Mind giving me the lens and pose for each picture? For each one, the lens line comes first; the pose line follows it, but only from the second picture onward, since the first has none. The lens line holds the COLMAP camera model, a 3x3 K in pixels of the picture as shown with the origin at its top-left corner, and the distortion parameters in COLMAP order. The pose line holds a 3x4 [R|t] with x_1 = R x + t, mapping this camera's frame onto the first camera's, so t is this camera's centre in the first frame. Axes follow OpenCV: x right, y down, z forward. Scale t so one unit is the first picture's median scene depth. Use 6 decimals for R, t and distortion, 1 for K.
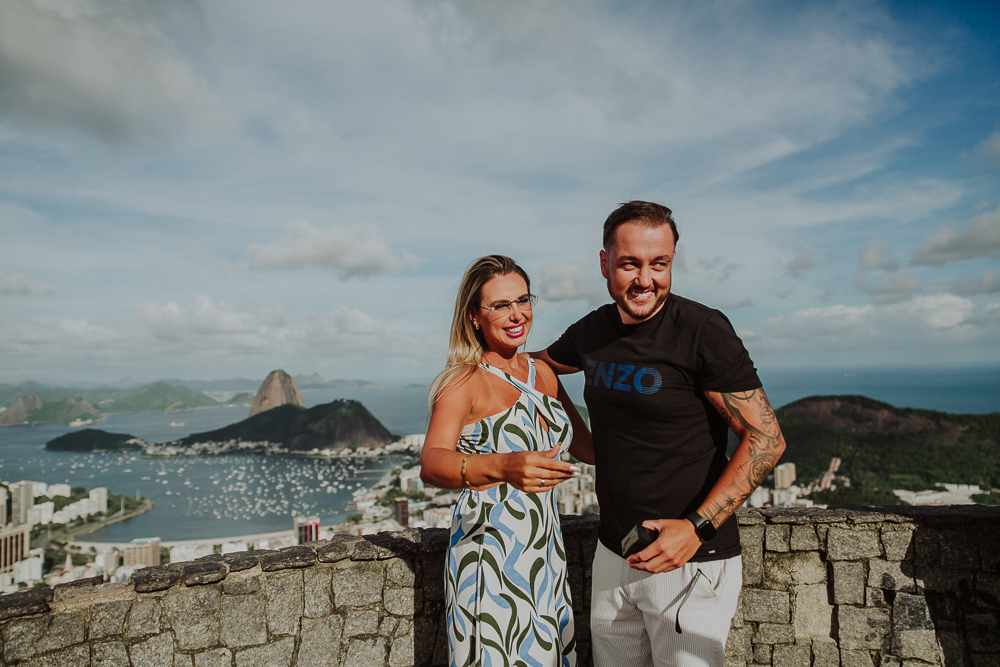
lens RADIAL K [[662.8, 0, 500.0], [0, 662.8, 333.5], [0, 0, 1]] dist [0.006984, 0.002373]
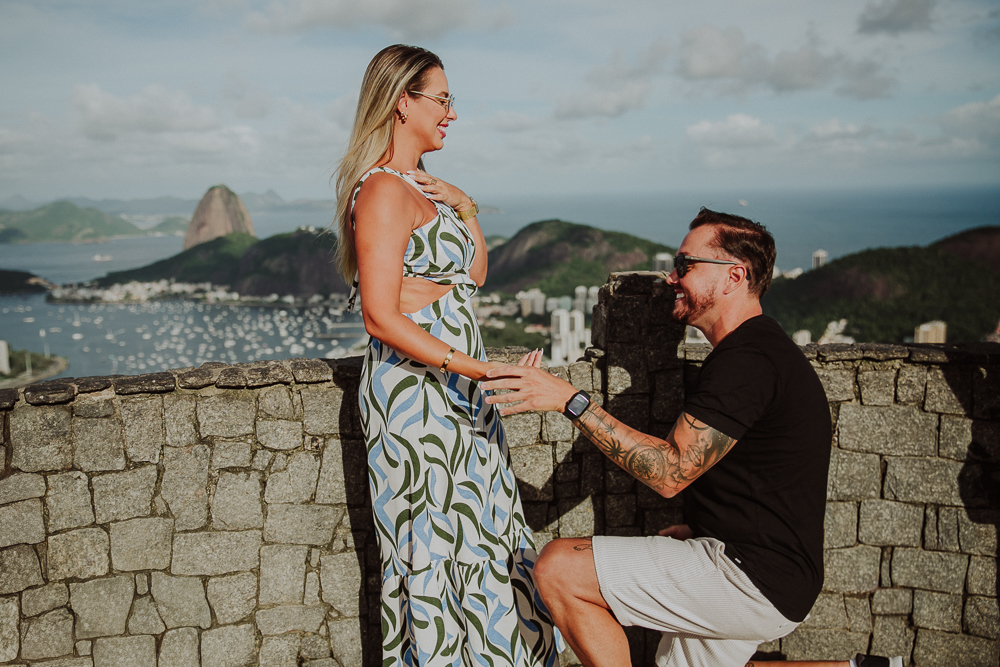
lens RADIAL K [[938.3, 0, 469.8], [0, 938.3, 319.6], [0, 0, 1]] dist [-0.055845, 0.112511]
pose [[0.998031, 0.013200, -0.061313, 0.186105], [-0.000973, 0.980740, 0.195314, 0.010793], [0.062710, -0.194870, 0.978822, -0.176858]]
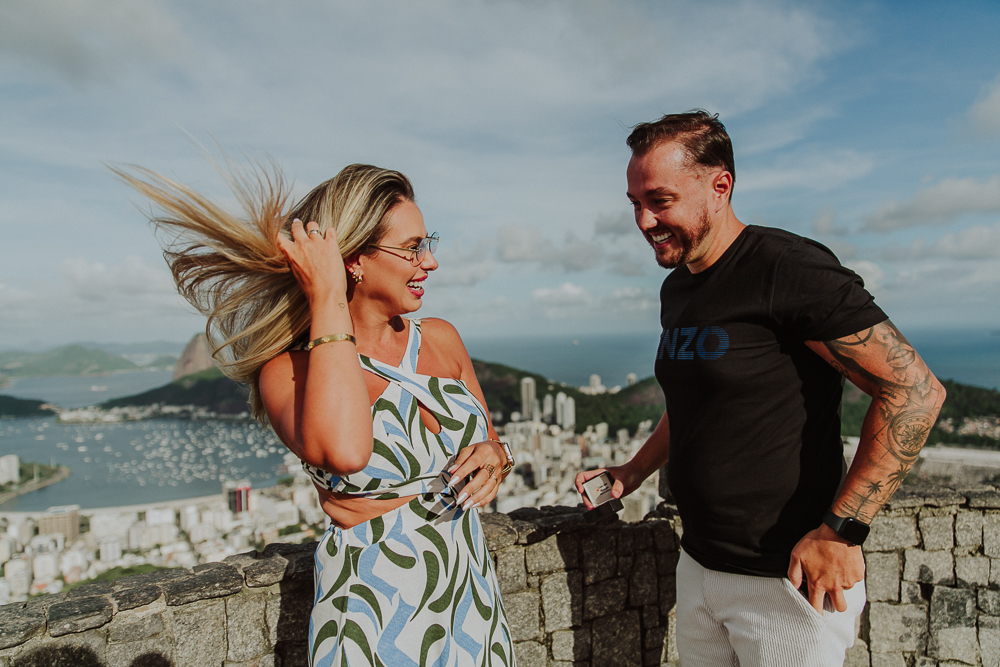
lens RADIAL K [[661.0, 0, 500.0], [0, 661.0, 333.5], [0, 0, 1]] dist [0.007935, -0.001898]
pose [[0.995038, 0.000169, 0.099499, -0.063143], [-0.005830, 0.998380, 0.056606, 0.015771], [-0.099328, -0.056906, 0.993426, 0.244329]]
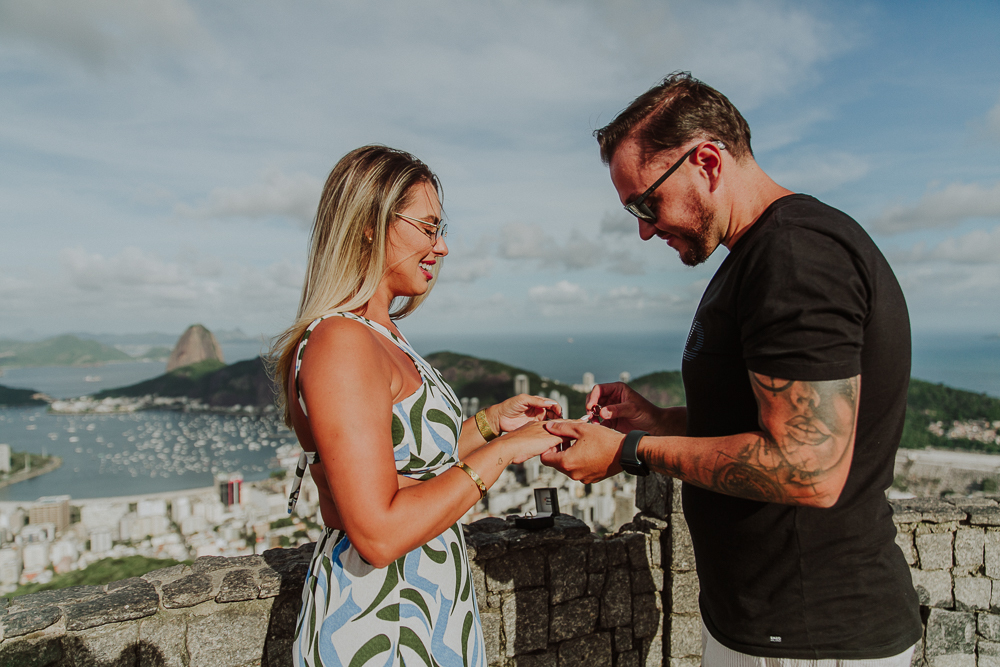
lens RADIAL K [[660.0, 0, 500.0], [0, 660.0, 333.5], [0, 0, 1]] dist [0.005746, 0.001391]
pose [[0.994070, 0.015691, 0.107600, -0.015488], [-0.022391, 0.997866, 0.061343, 0.022790], [-0.106408, -0.063389, 0.992300, 0.321968]]
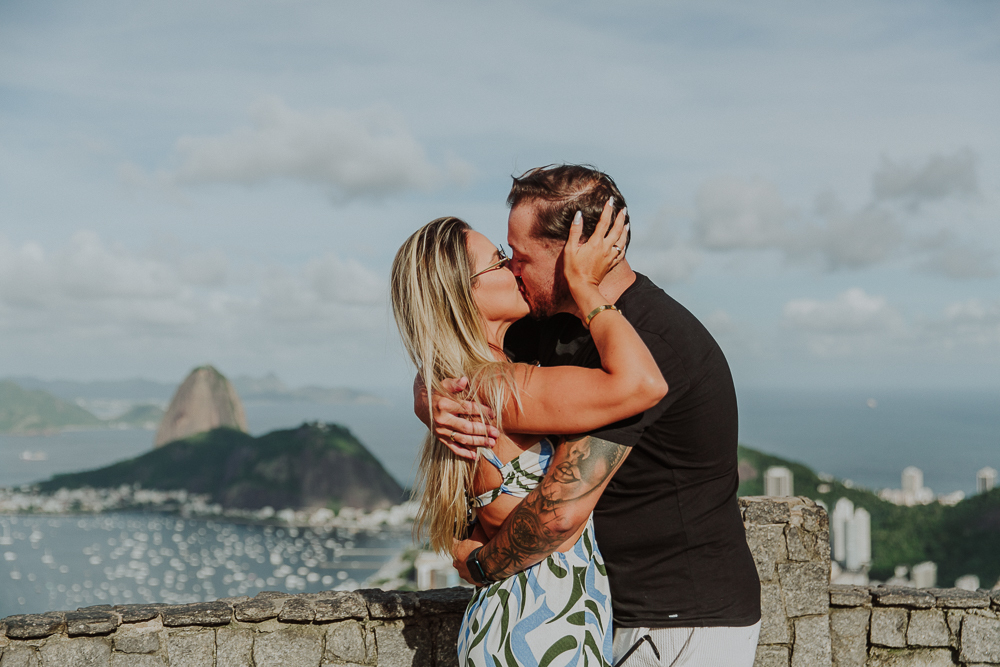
lens RADIAL K [[1216.9, 0, 500.0], [0, 1216.9, 333.5], [0, 0, 1]] dist [-0.012348, 0.038716]
pose [[0.996028, 0.025047, -0.085441, 0.133672], [-0.023271, 0.999493, 0.021722, -0.018503], [0.085942, -0.019647, 0.996106, -0.339756]]
